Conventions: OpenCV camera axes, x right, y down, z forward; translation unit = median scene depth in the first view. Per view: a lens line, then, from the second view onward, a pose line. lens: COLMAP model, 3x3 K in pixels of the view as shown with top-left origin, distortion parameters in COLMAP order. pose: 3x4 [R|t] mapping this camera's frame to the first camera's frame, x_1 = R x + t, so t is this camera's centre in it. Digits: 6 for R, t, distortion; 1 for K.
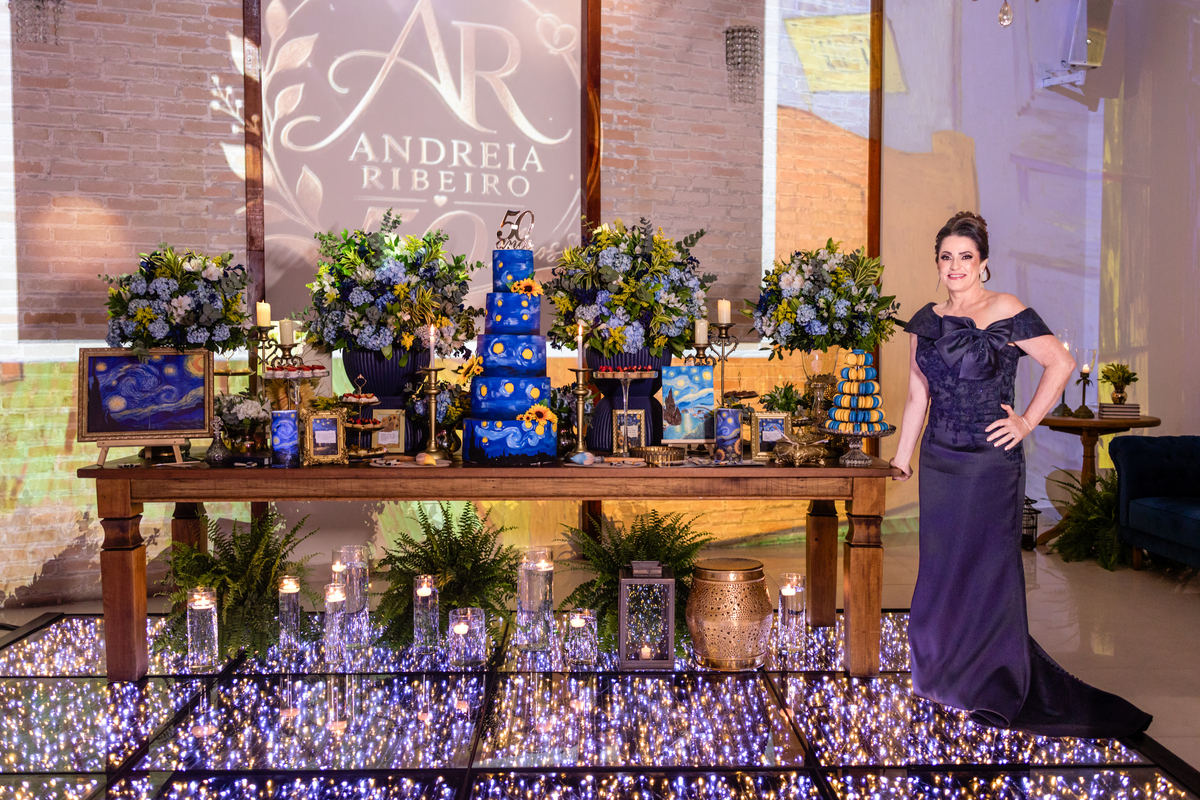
lens RADIAL K [[1266.3, 0, 609.9], [0, 1266.3, 399.4], [0, 0, 1]] dist [0.017183, 0.000000]
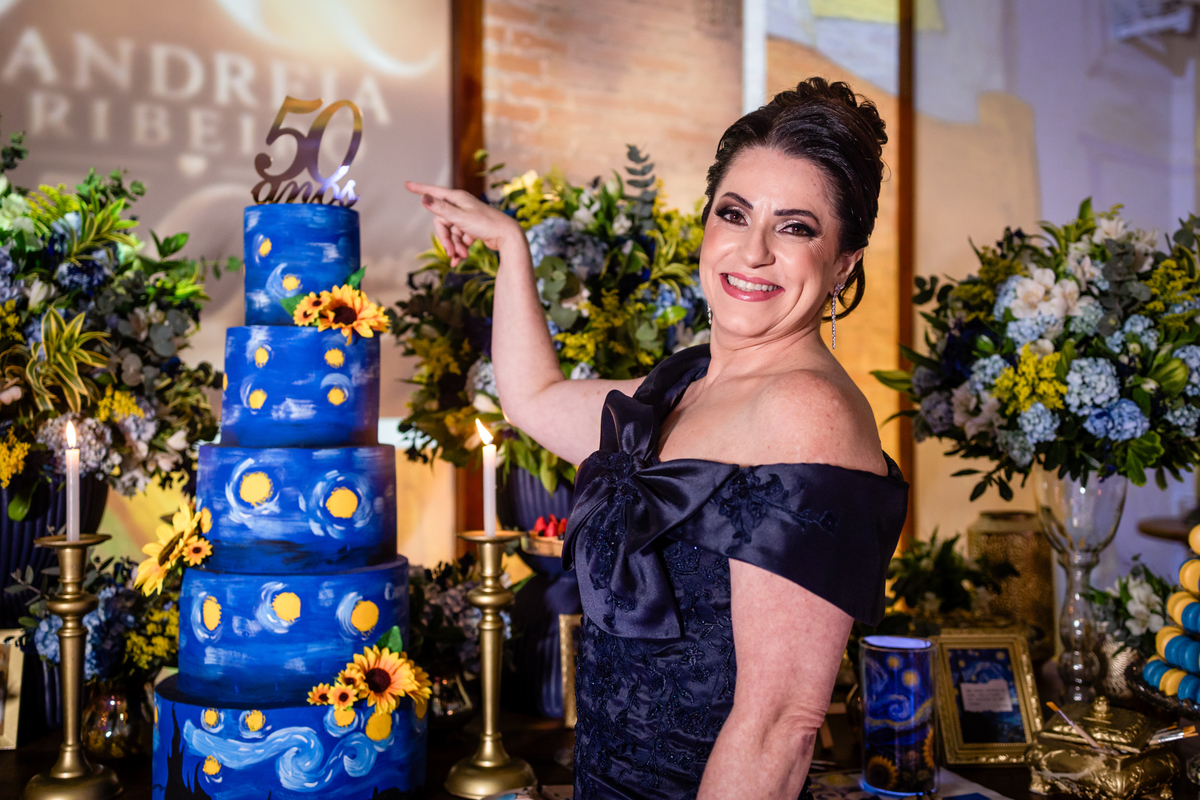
lens RADIAL K [[1266.3, 0, 602.2], [0, 1266.3, 391.7], [0, 0, 1]] dist [0.017183, 0.000000]
pose [[0.992841, -0.004891, 0.119340, -0.033510], [0.009942, 0.999078, -0.041766, -0.047985], [-0.119025, 0.042653, 0.991975, 0.607750]]
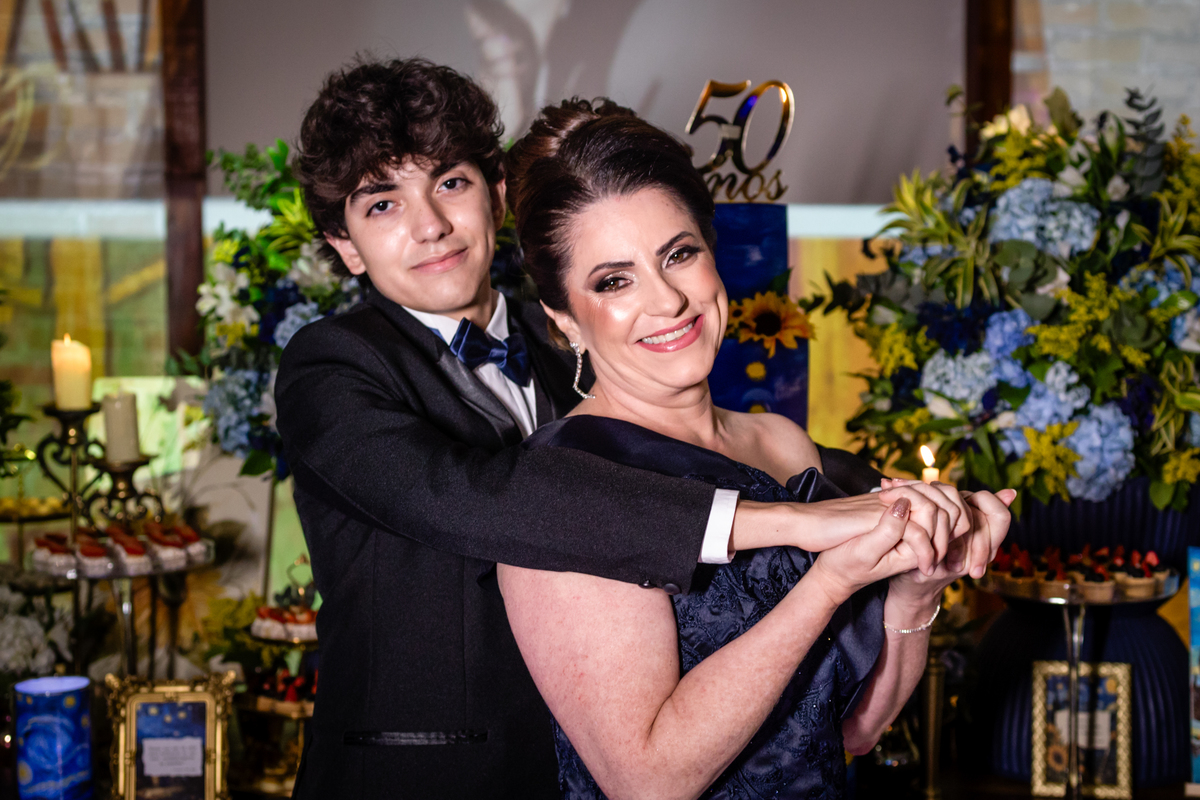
lens RADIAL K [[1994.2, 0, 606.9], [0, 1994.2, 400.3], [0, 0, 1]] dist [0.033339, 0.000000]
pose [[0.977910, 0.012722, -0.208640, 0.001677], [-0.007638, 0.999654, 0.025155, -0.076119], [0.208888, -0.023006, 0.977669, 0.467342]]
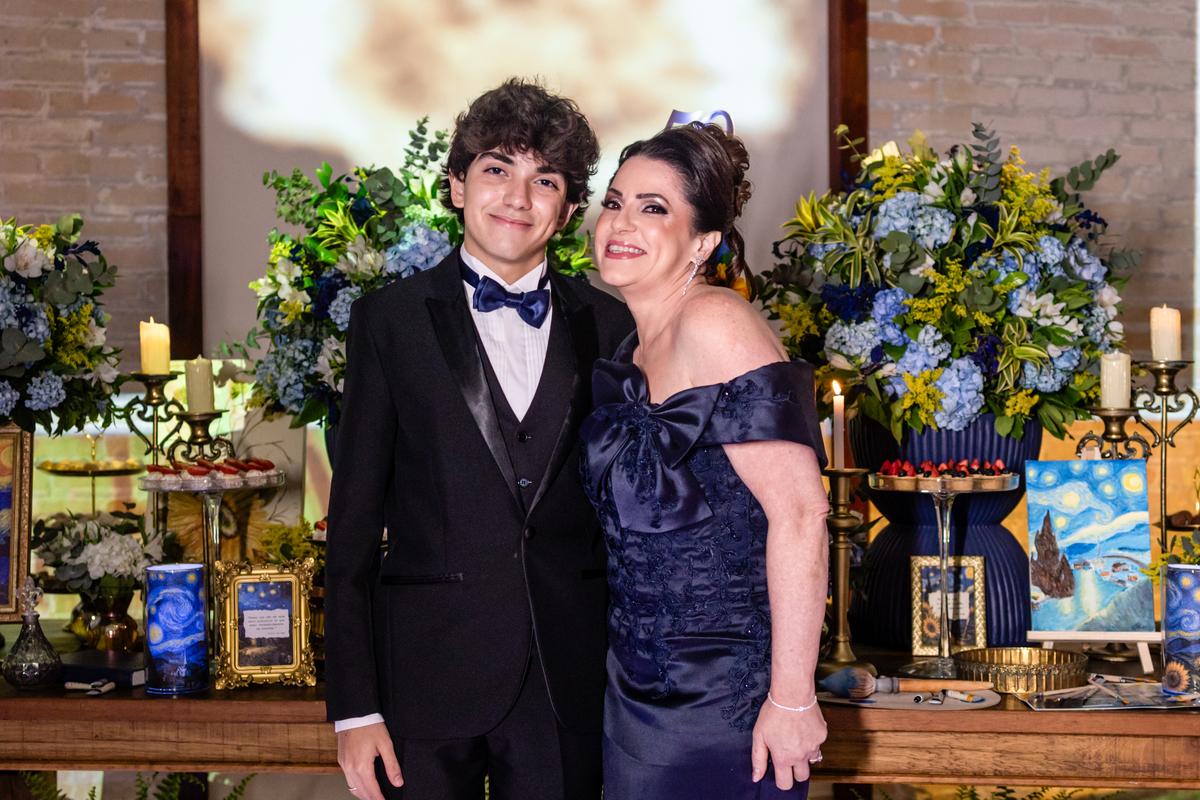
lens RADIAL K [[1994.2, 0, 599.0], [0, 1994.2, 397.7], [0, 0, 1]] dist [0.033339, 0.000000]
pose [[0.991593, -0.003513, -0.129352, -0.015765], [-0.000339, 0.999557, -0.029745, -0.027330], [0.129399, 0.029538, 0.991153, 0.295657]]
